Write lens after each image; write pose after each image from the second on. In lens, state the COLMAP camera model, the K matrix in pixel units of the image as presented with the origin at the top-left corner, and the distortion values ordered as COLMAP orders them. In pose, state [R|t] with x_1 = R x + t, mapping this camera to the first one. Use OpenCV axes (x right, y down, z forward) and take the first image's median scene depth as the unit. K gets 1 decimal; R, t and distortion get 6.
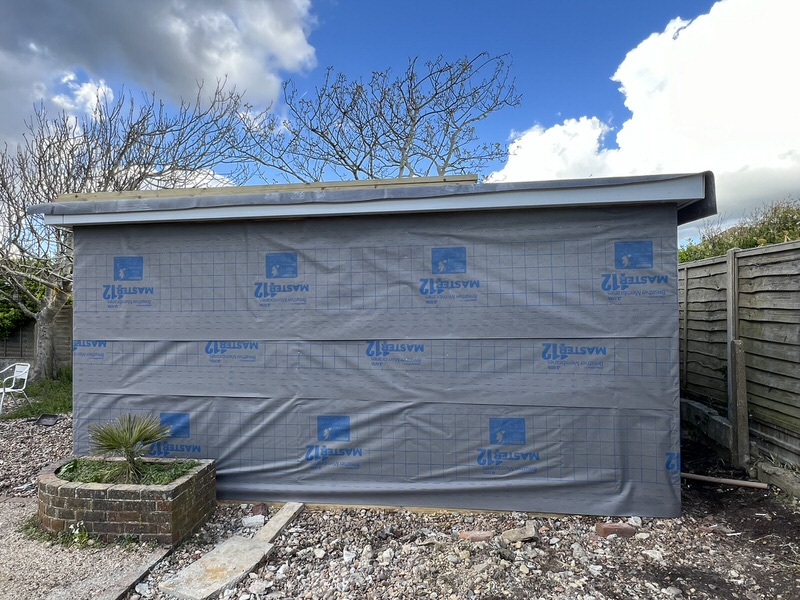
lens RADIAL K [[475.5, 0, 398.3], [0, 475.5, 302.3], [0, 0, 1]] dist [0.002467, 0.000704]
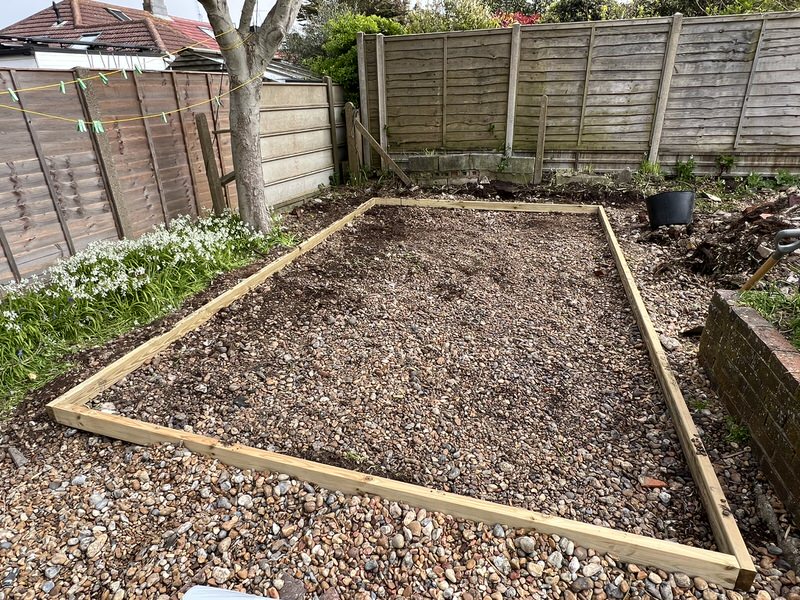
lens RADIAL K [[475.5, 0, 402.6], [0, 475.5, 303.9], [0, 0, 1]] dist [0.002467, 0.000704]
pose [[0.149518, -0.404406, 0.902275, -1.014254], [0.022887, 0.913704, 0.405736, 0.066807], [-0.988494, -0.040014, 0.145870, 1.282972]]
